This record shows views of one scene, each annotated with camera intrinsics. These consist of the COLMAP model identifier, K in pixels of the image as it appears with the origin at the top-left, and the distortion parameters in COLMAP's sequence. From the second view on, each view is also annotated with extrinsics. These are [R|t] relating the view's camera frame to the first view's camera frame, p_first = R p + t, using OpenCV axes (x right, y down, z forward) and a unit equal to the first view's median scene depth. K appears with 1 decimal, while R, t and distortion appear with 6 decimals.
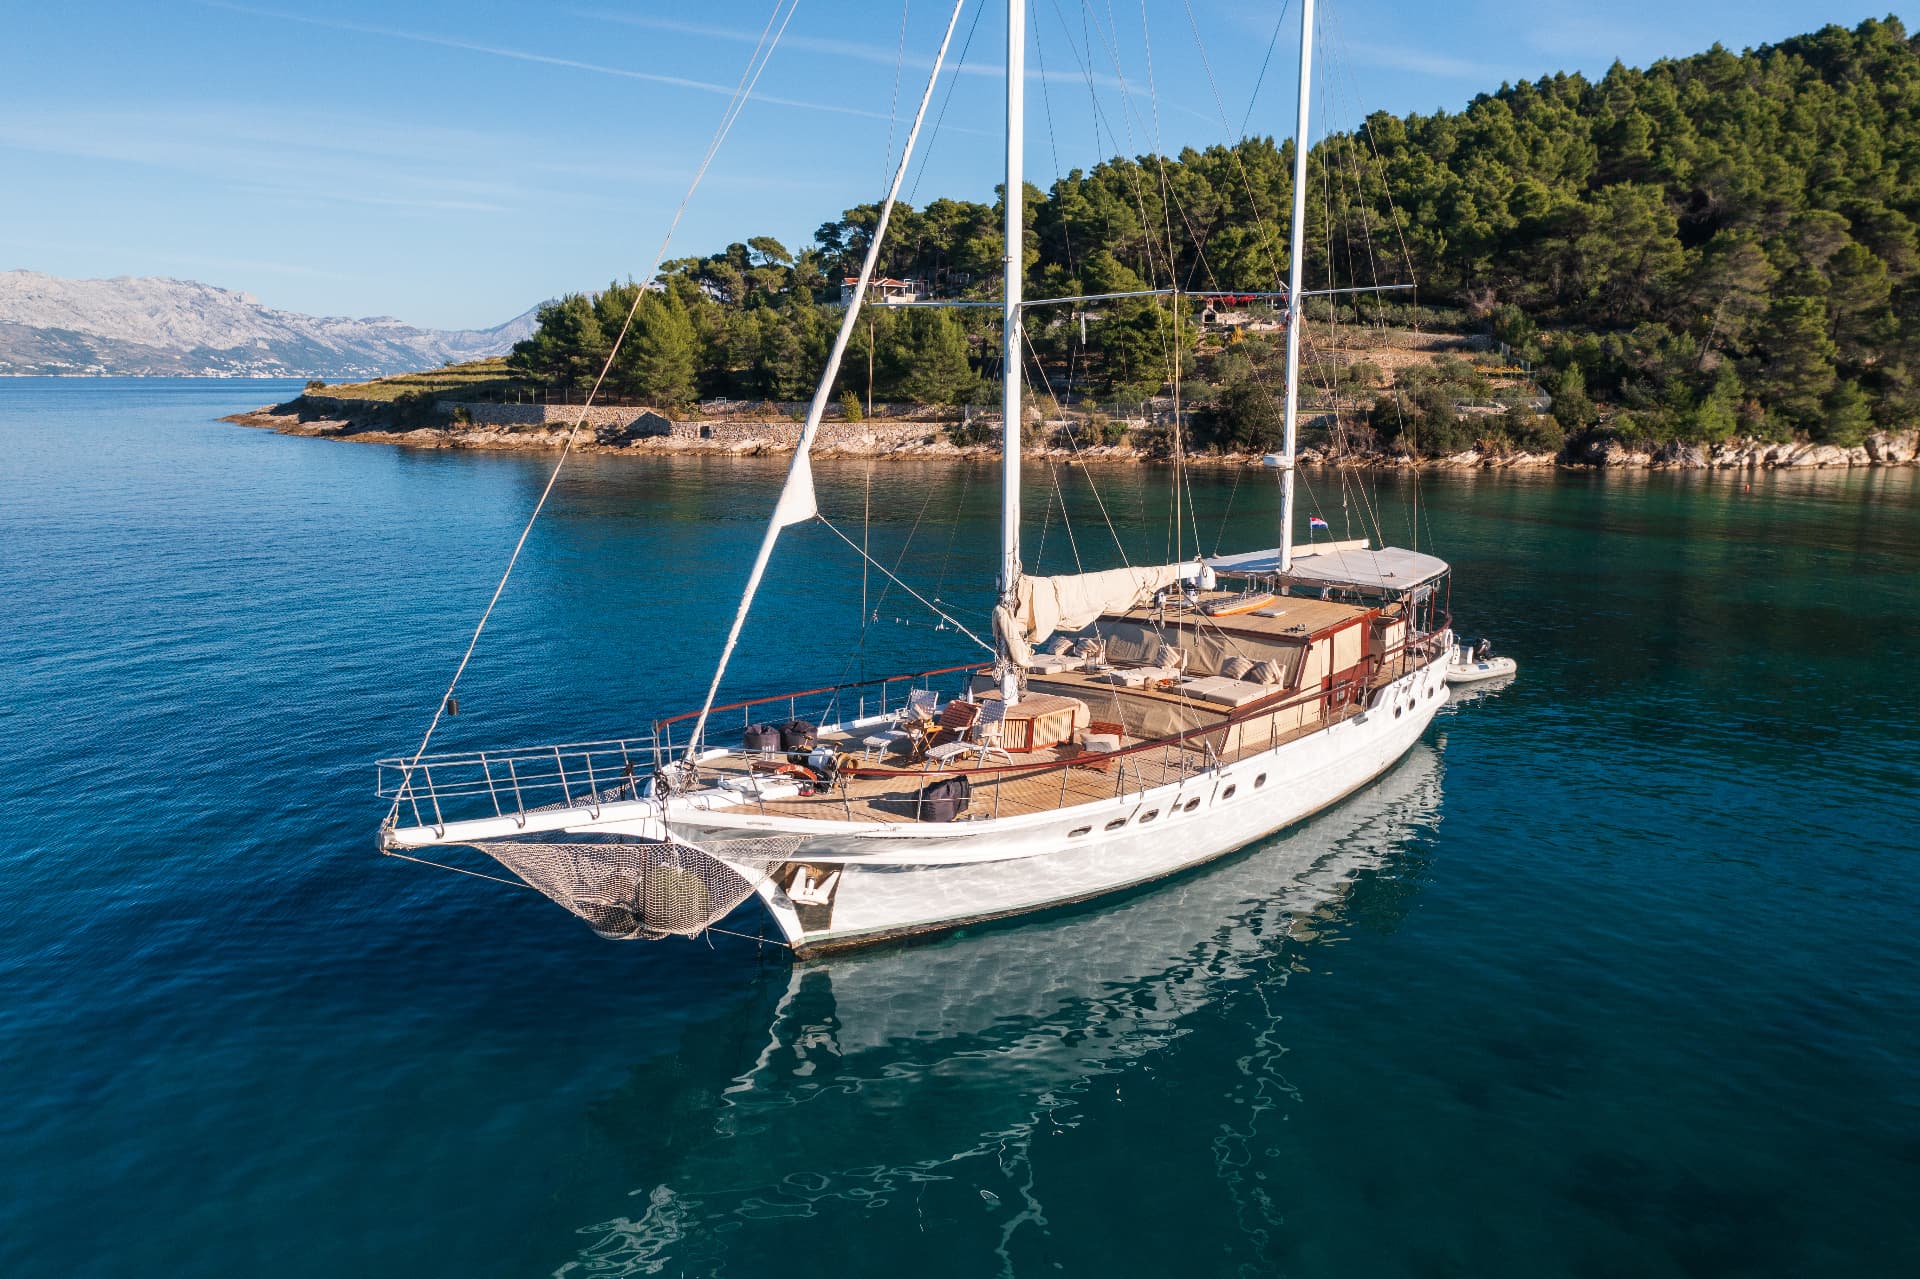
lens RADIAL K [[1519.0, 0, 956.0], [0, 1519.0, 644.1], [0, 0, 1]] dist [-0.014628, -0.000283]
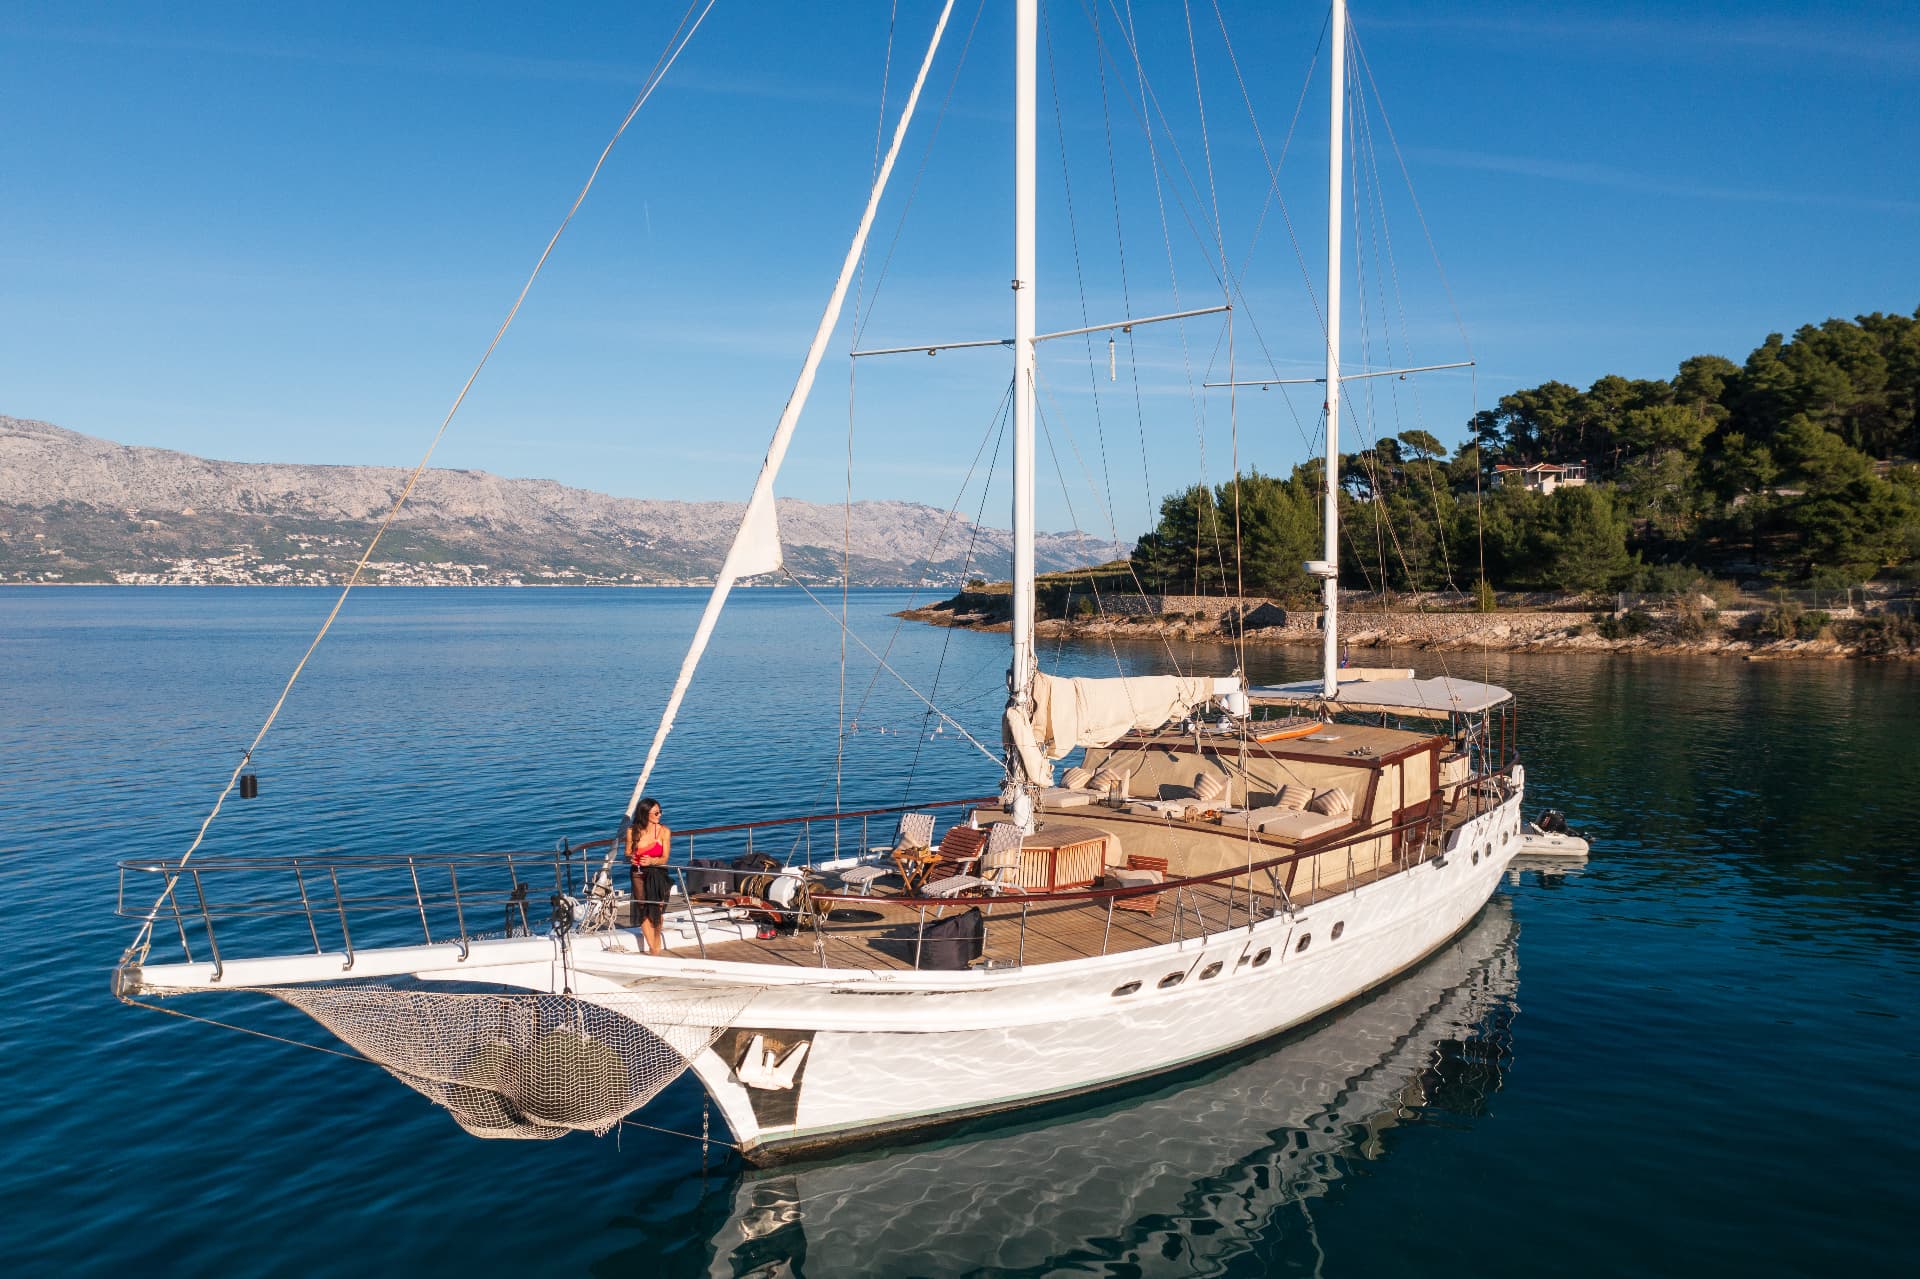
lens RADIAL K [[1519.0, 0, 956.0], [0, 1519.0, 644.1], [0, 0, 1]] dist [-0.014628, -0.000283]
pose [[0.907714, 0.009302, -0.419485, 0.023484], [-0.065876, 0.990515, -0.120585, 0.002465], [0.414385, 0.137091, 0.899717, 0.053477]]
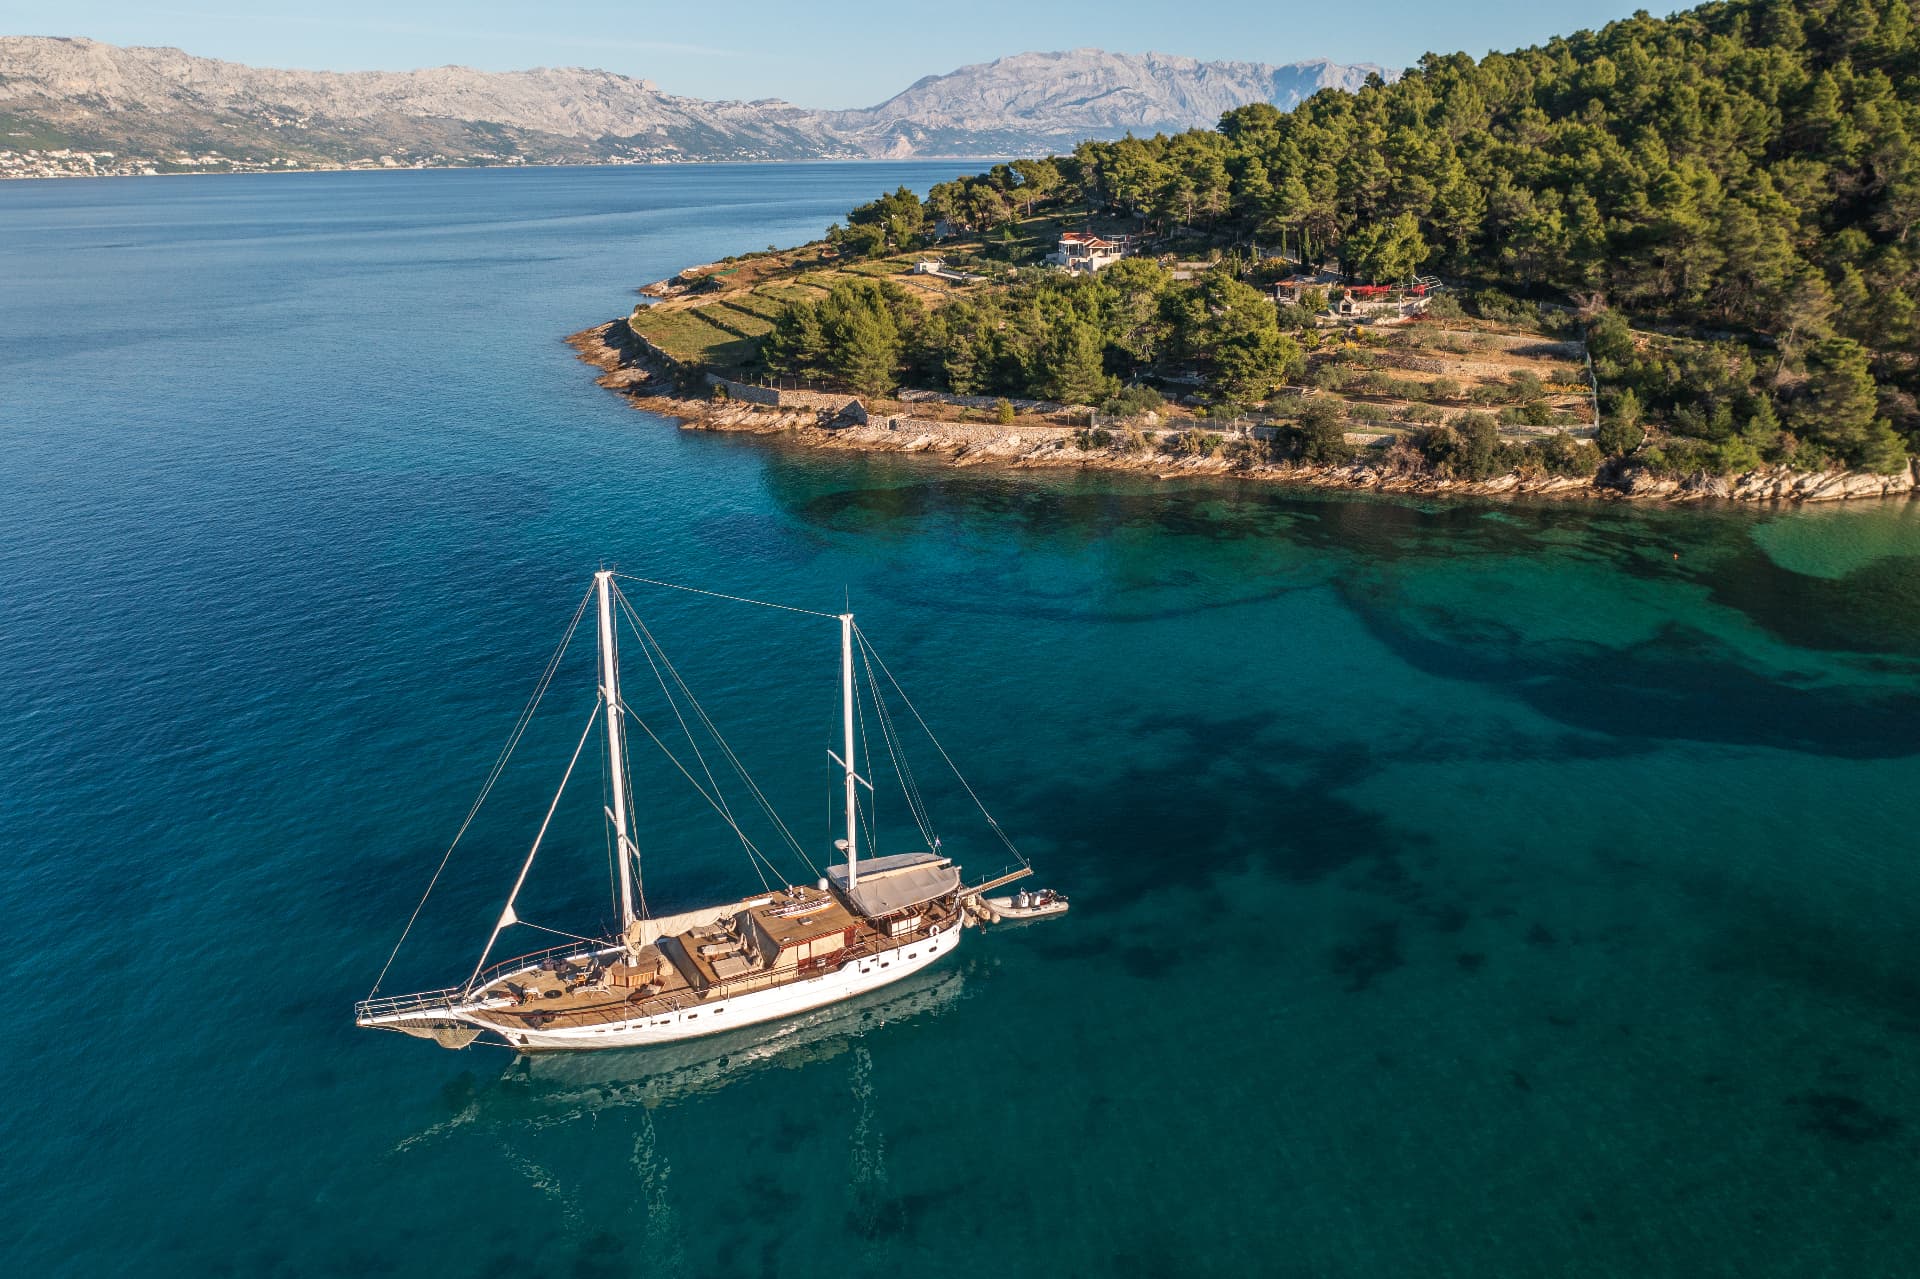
lens RADIAL K [[1519.0, 0, 956.0], [0, 1519.0, 644.1], [0, 0, 1]] dist [-0.014628, -0.000283]
pose [[0.970452, 0.054765, -0.234998, 0.179010], [-0.020694, 0.989205, 0.145067, -0.136589], [0.240406, -0.135917, 0.961109, -0.201384]]
